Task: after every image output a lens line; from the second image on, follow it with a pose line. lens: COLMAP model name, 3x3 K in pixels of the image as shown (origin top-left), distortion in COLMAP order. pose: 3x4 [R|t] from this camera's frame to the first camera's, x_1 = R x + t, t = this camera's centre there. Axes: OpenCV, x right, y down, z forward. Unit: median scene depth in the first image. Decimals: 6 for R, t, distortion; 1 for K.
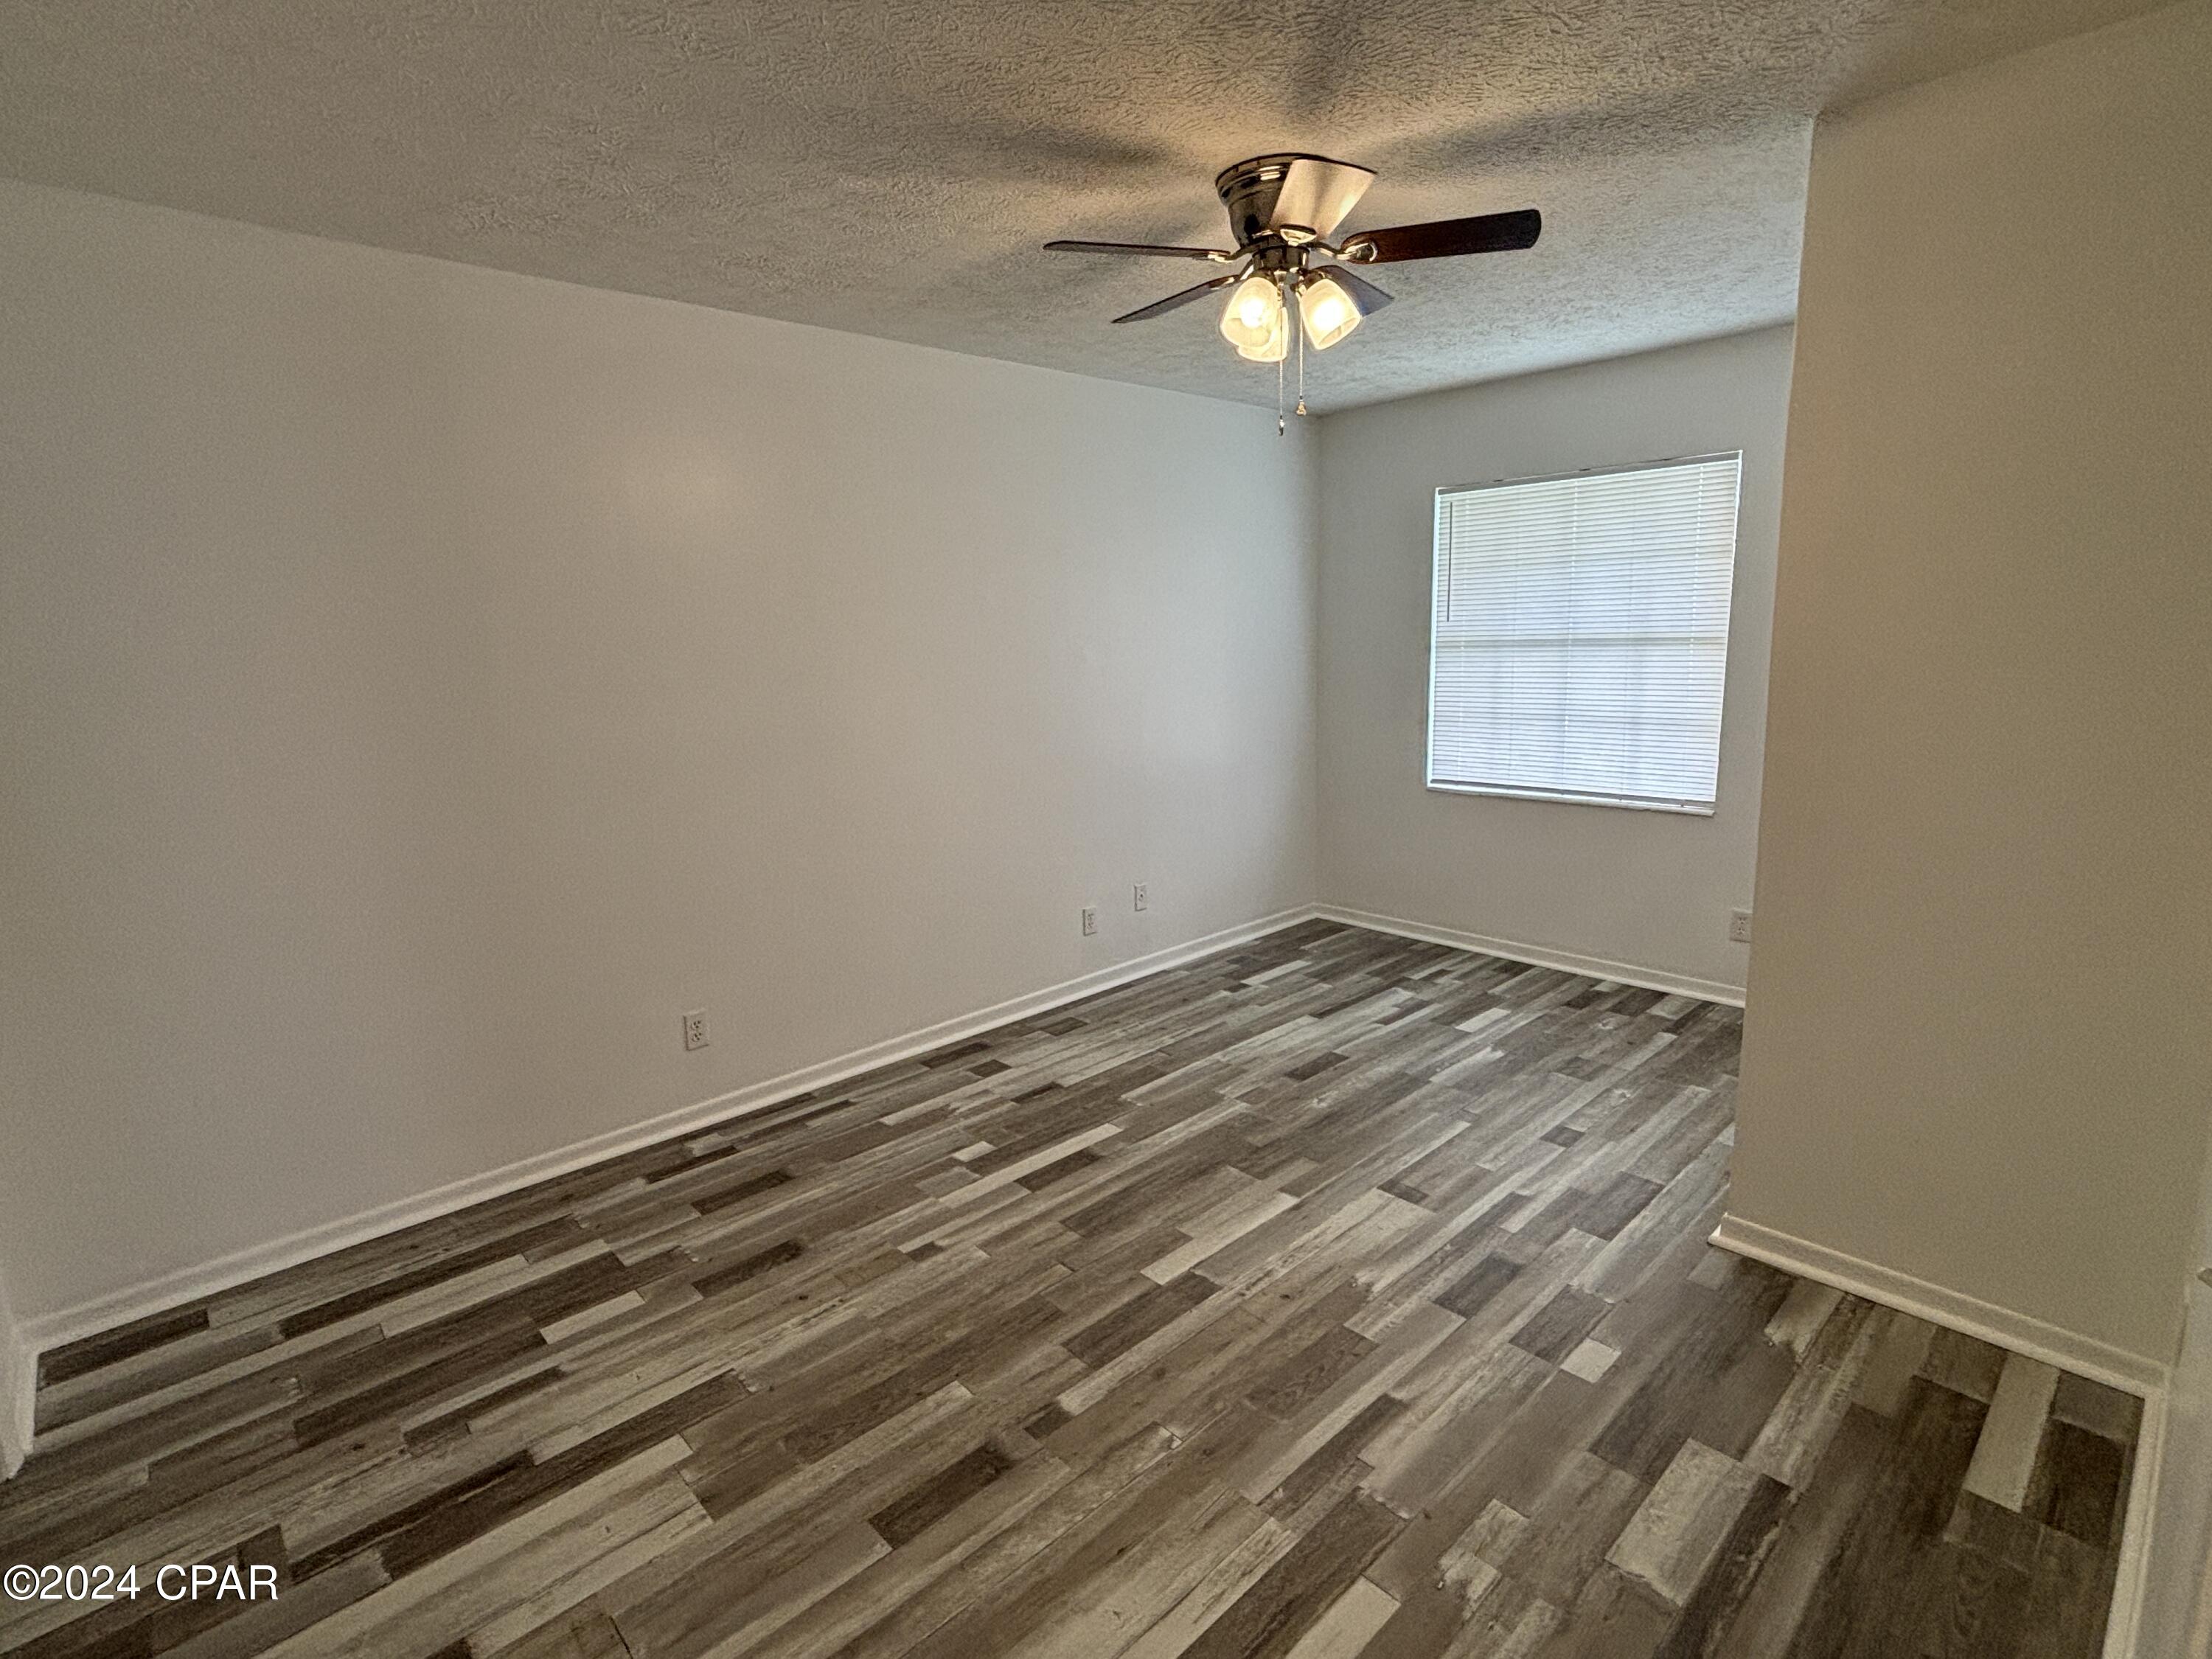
lens RADIAL K [[1070.8, 0, 1100.6], [0, 1070.8, 828.8], [0, 0, 1]] dist [0.003840, 0.001240]
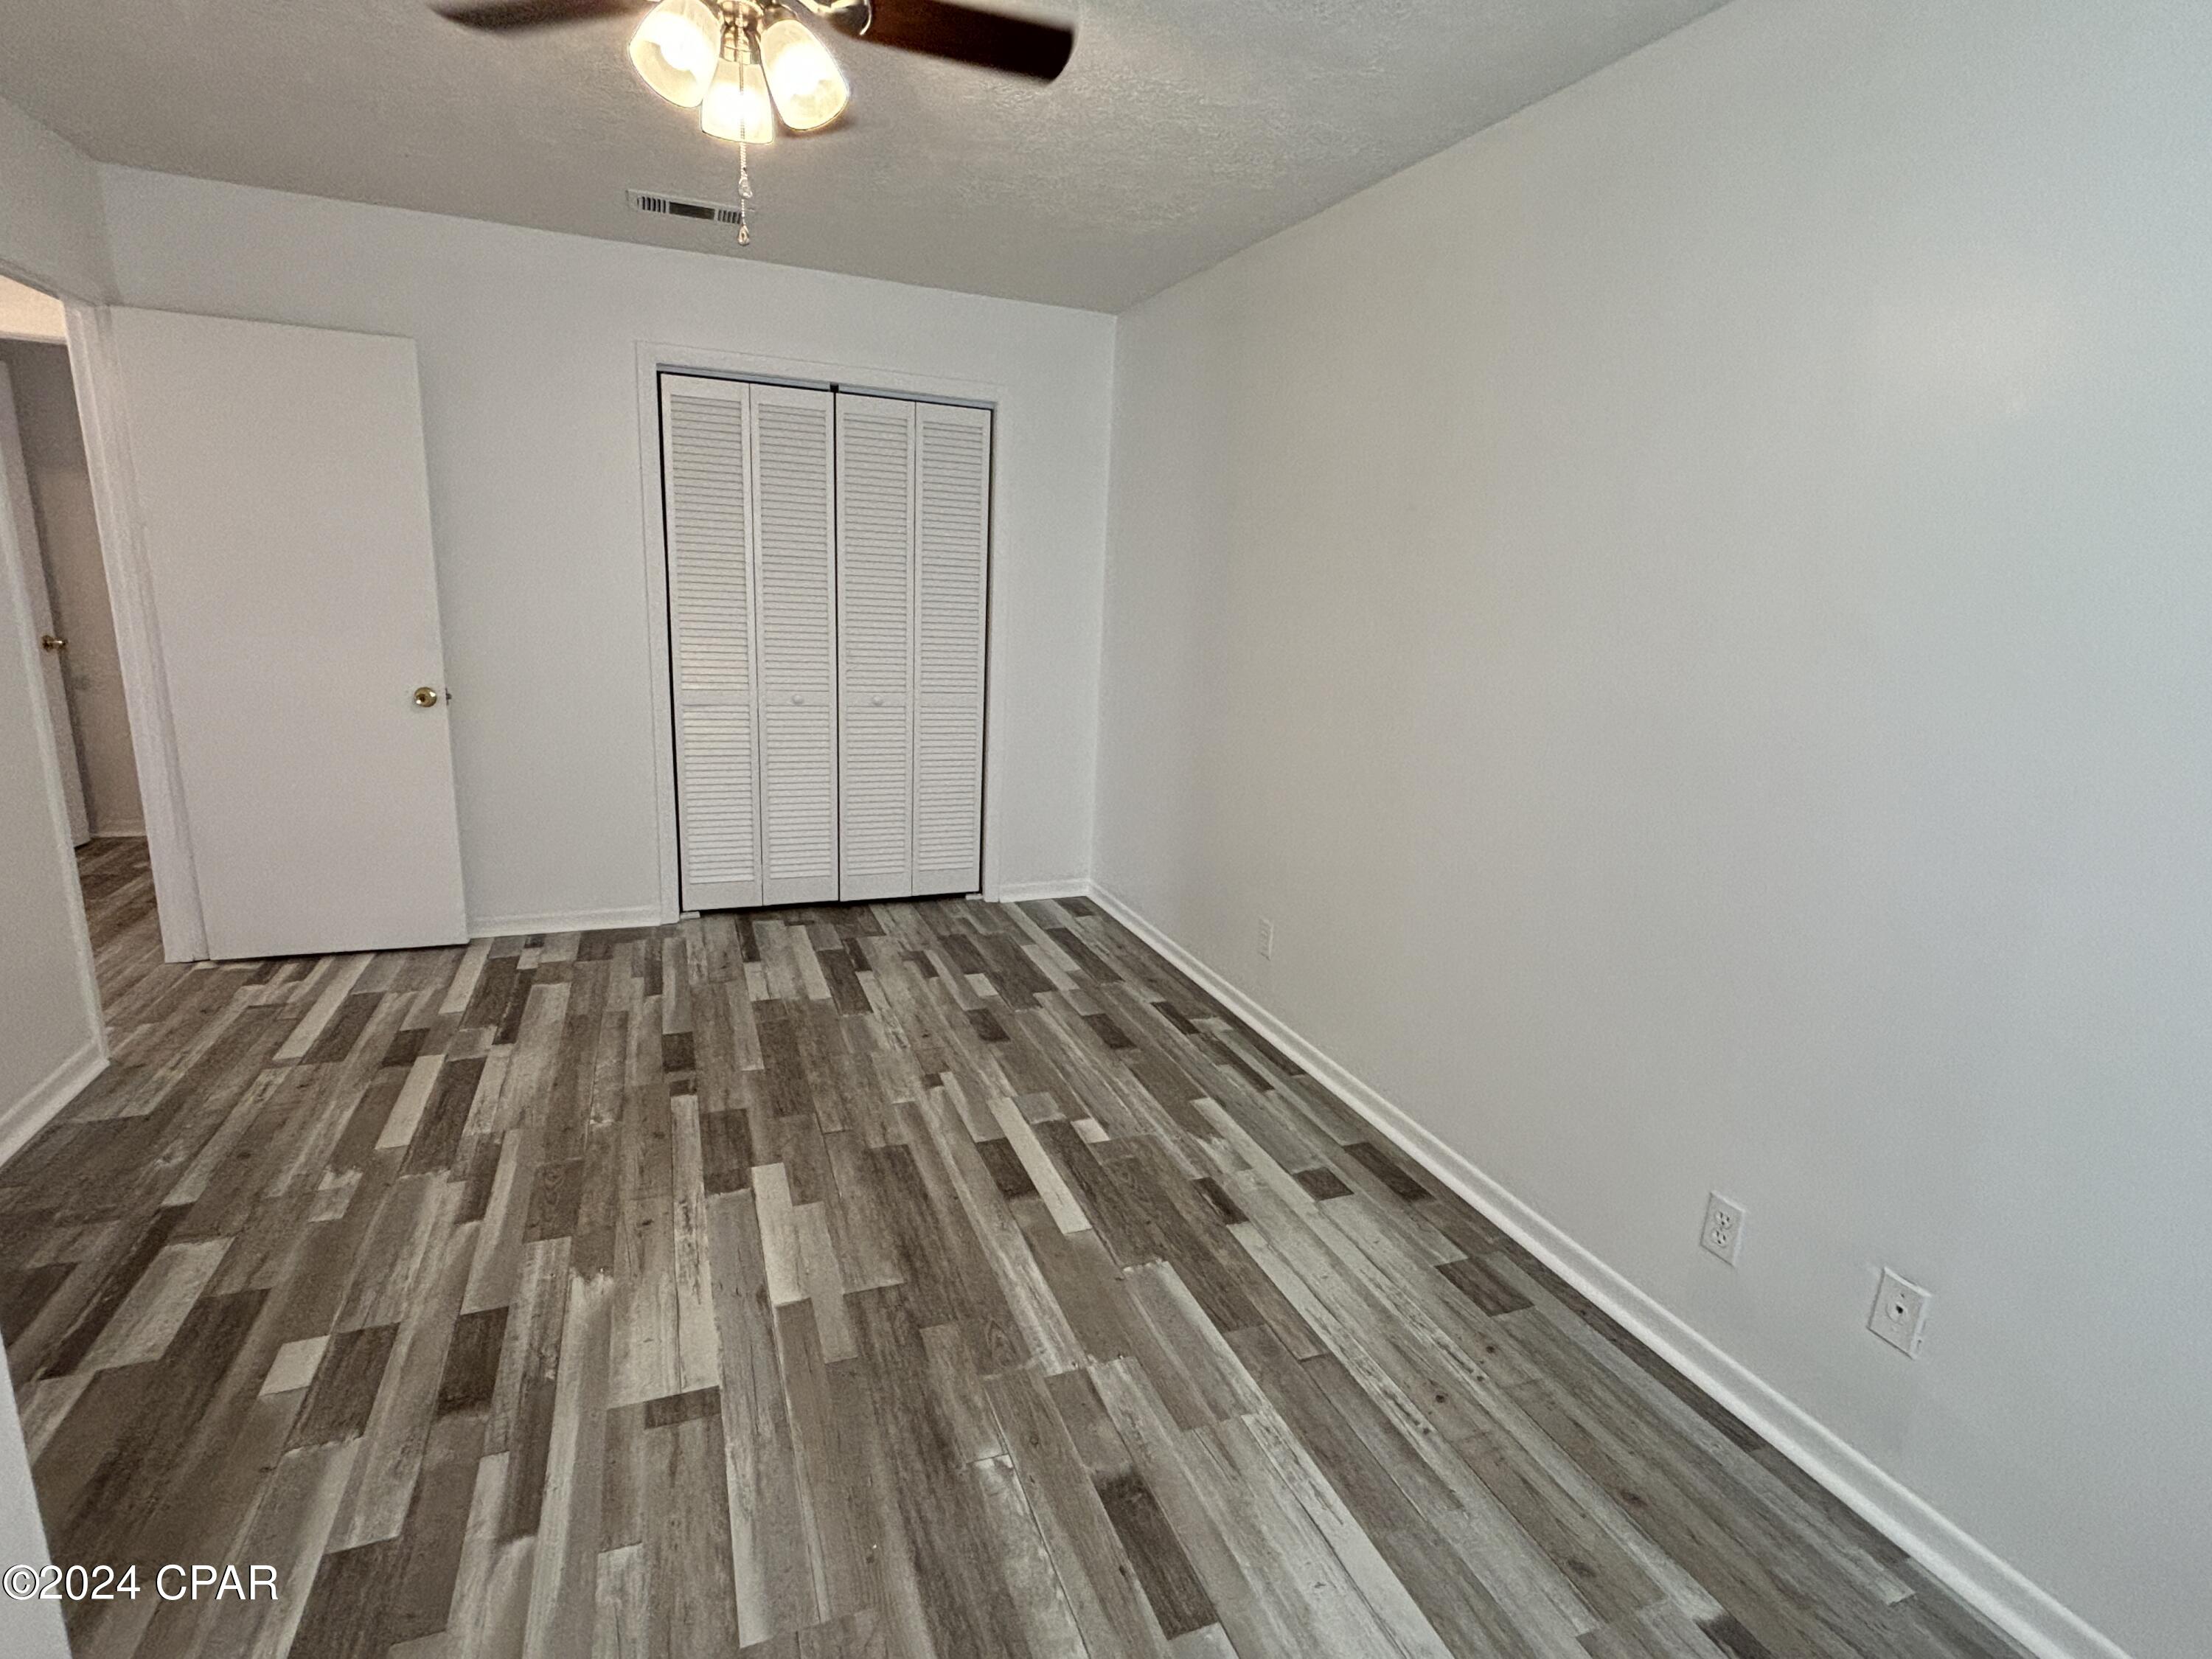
lens RADIAL K [[1070.8, 0, 1115.0], [0, 1070.8, 827.4], [0, 0, 1]] dist [0.003840, 0.001240]
pose [[-0.347291, 0.236548, -0.907433, 0.739615], [-0.209652, 0.923584, 0.320996, -0.268938], [0.914021, 0.301724, -0.271160, 1.382309]]
